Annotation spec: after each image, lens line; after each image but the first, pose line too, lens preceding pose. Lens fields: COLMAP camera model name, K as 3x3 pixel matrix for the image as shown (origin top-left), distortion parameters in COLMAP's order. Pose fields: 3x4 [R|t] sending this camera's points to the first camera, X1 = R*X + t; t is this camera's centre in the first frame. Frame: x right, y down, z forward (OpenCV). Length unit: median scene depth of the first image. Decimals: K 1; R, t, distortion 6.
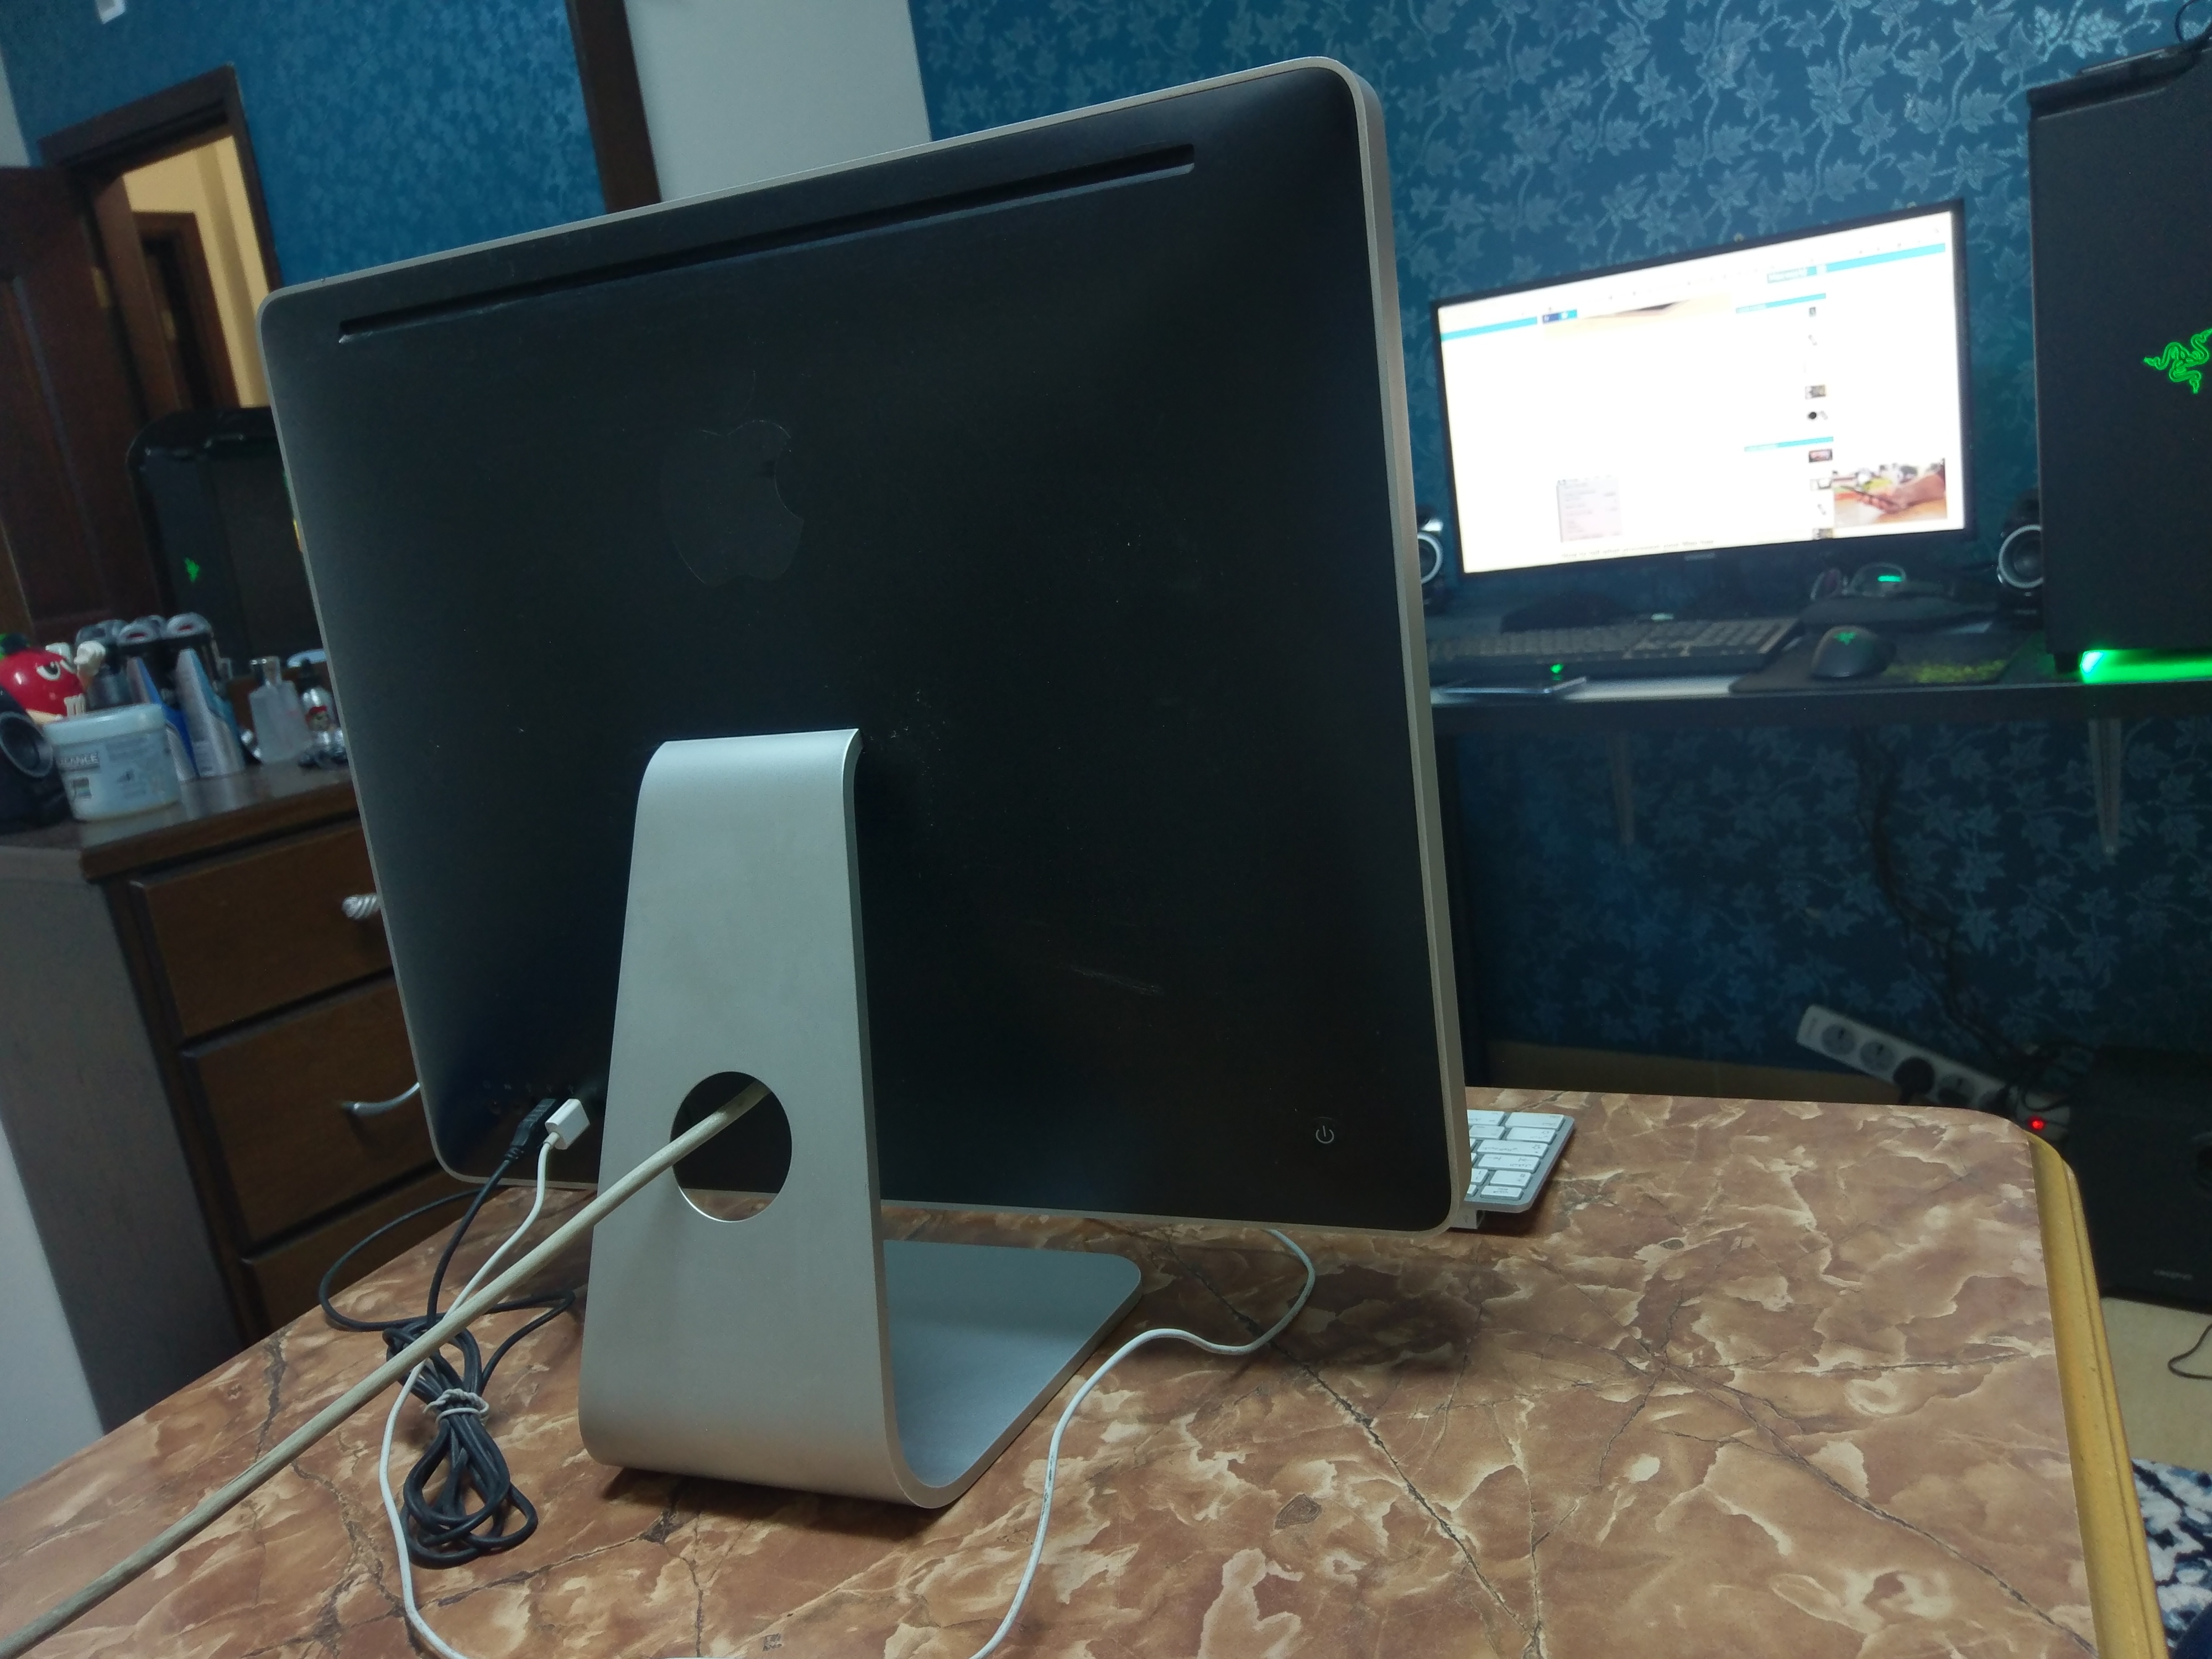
lens RADIAL K [[1734.8, 0, 1106.0], [0, 1734.8, 829.5], [0, 0, 1]] dist [0.007160, 0.009471]
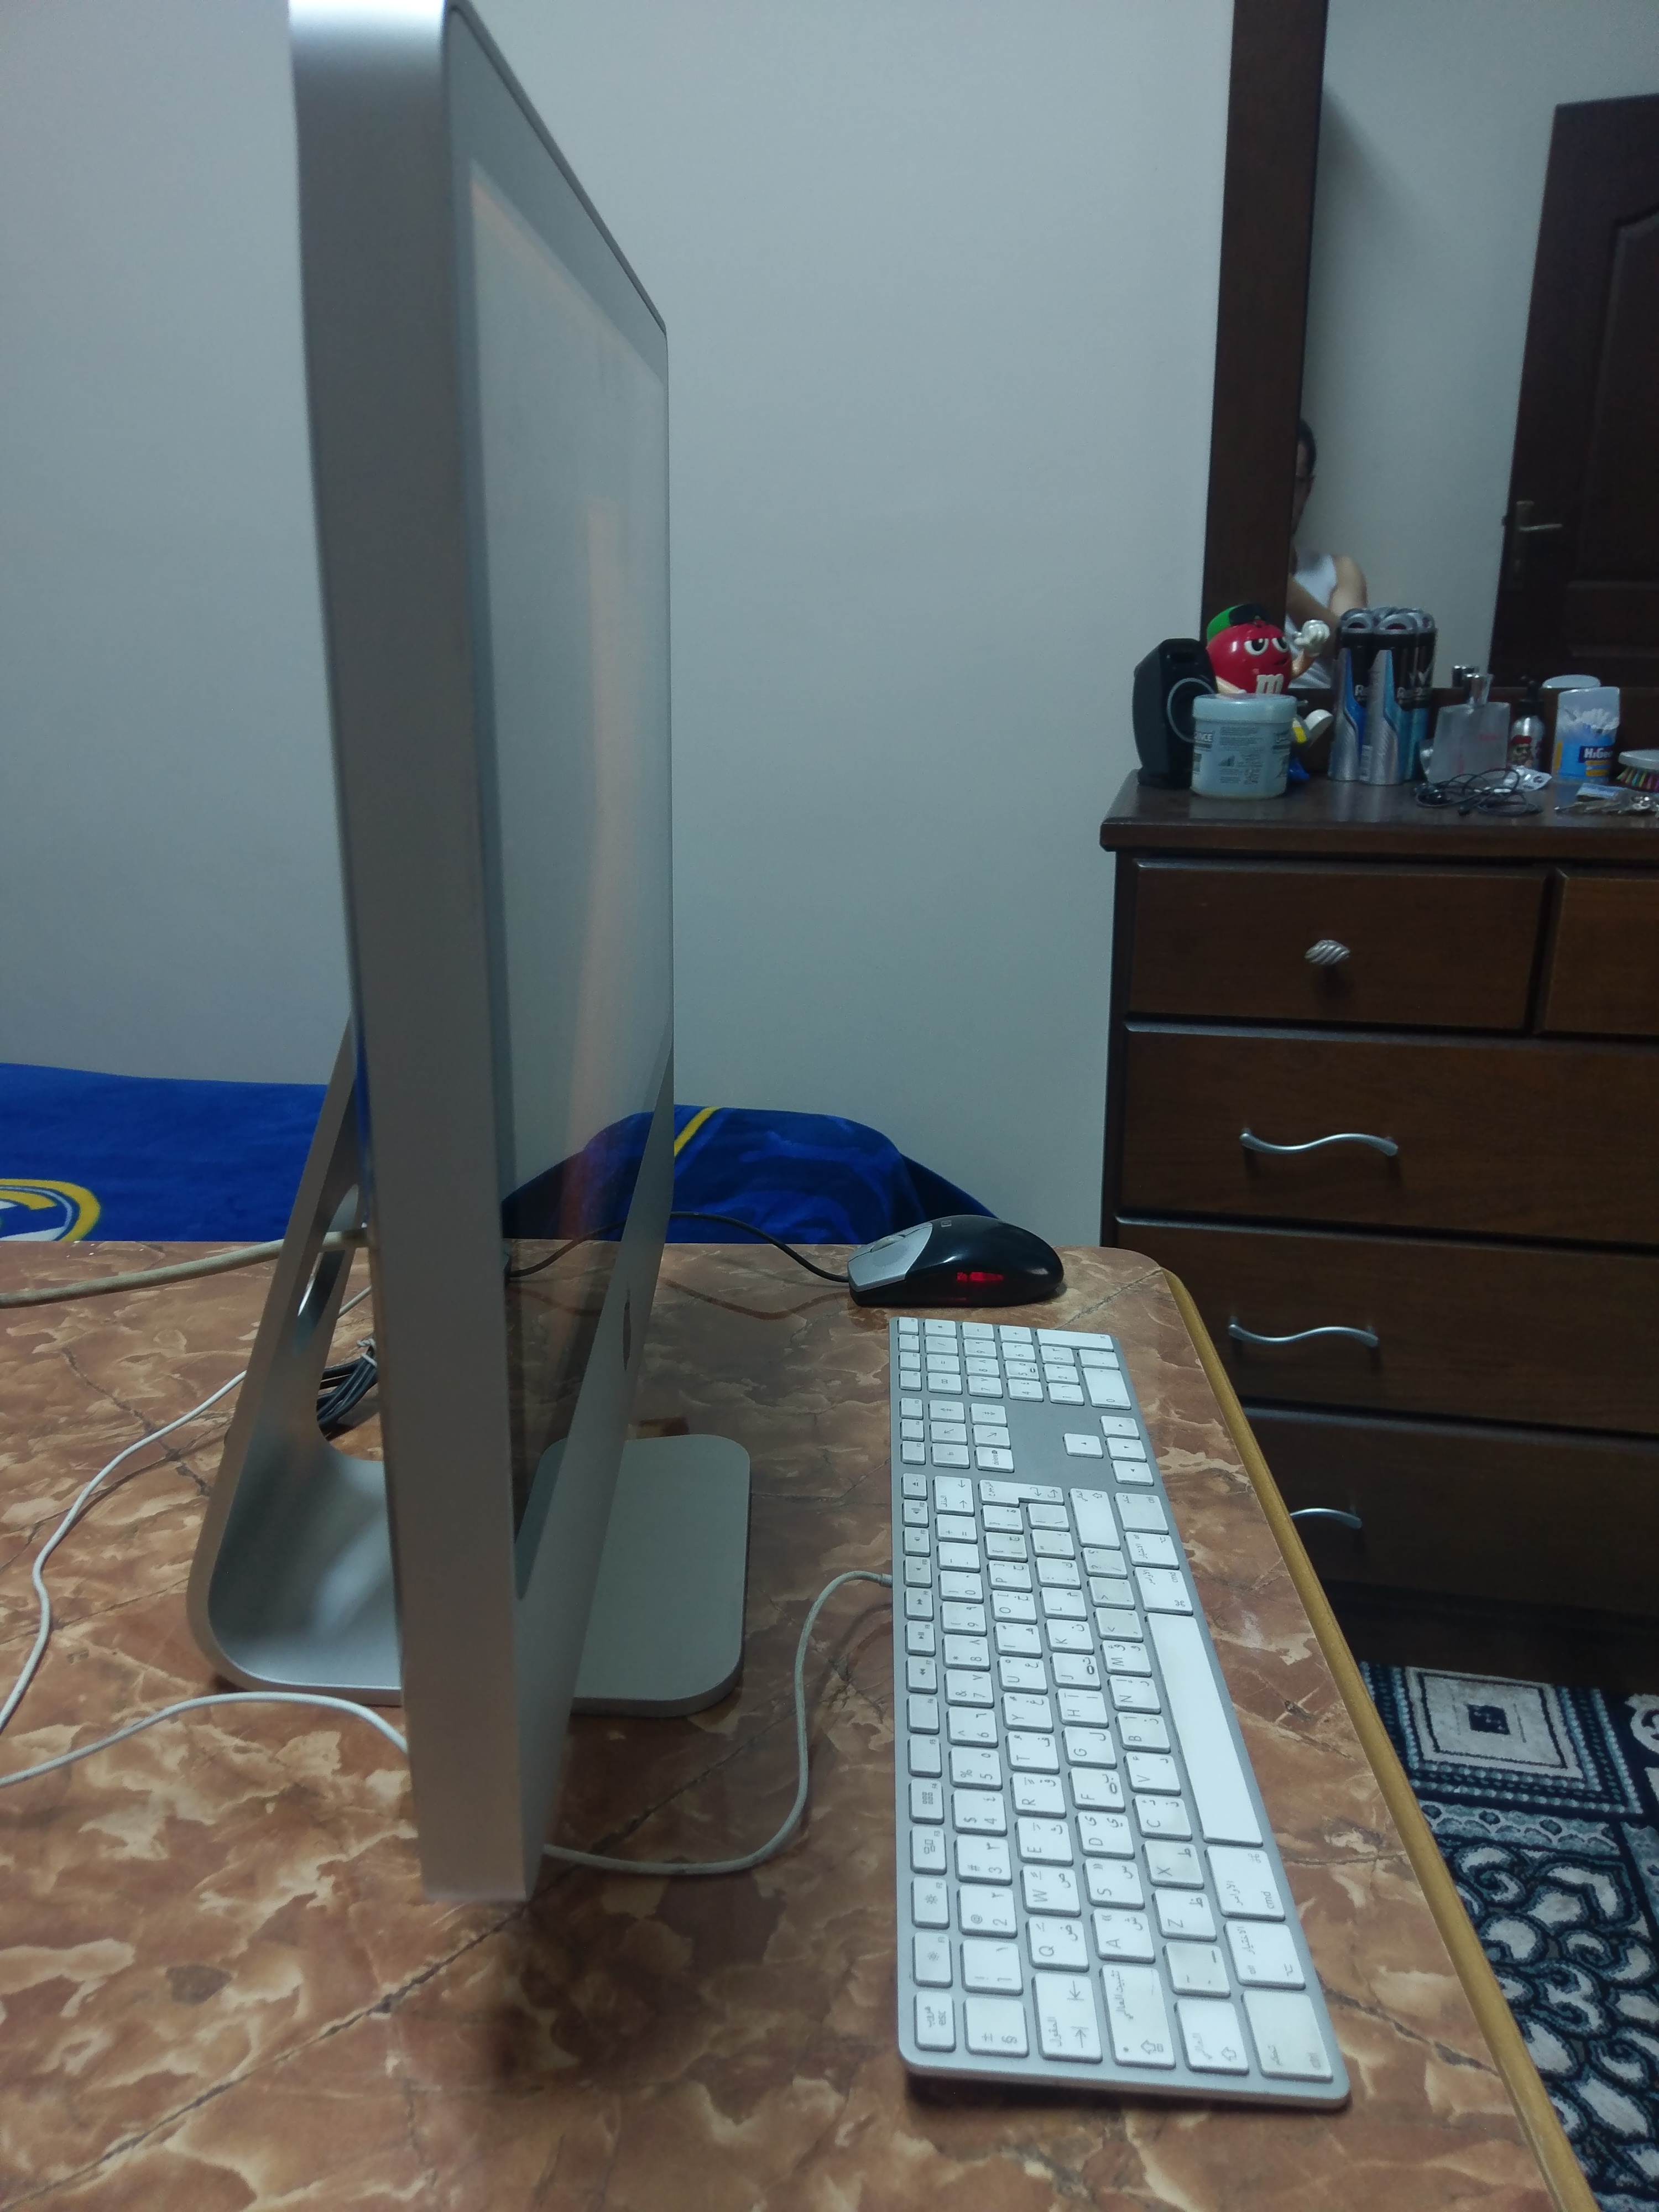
lens RADIAL K [[1734.8, 0, 829.5], [0, 1734.8, 1106.0], [0, 0, 1]] dist [0.007160, 0.009471]
pose [[0.370837, 0.400494, -0.837905, 0.660206], [-0.242069, 0.912732, 0.329125, -0.281737], [0.896595, 0.080779, 0.435422, 0.794941]]
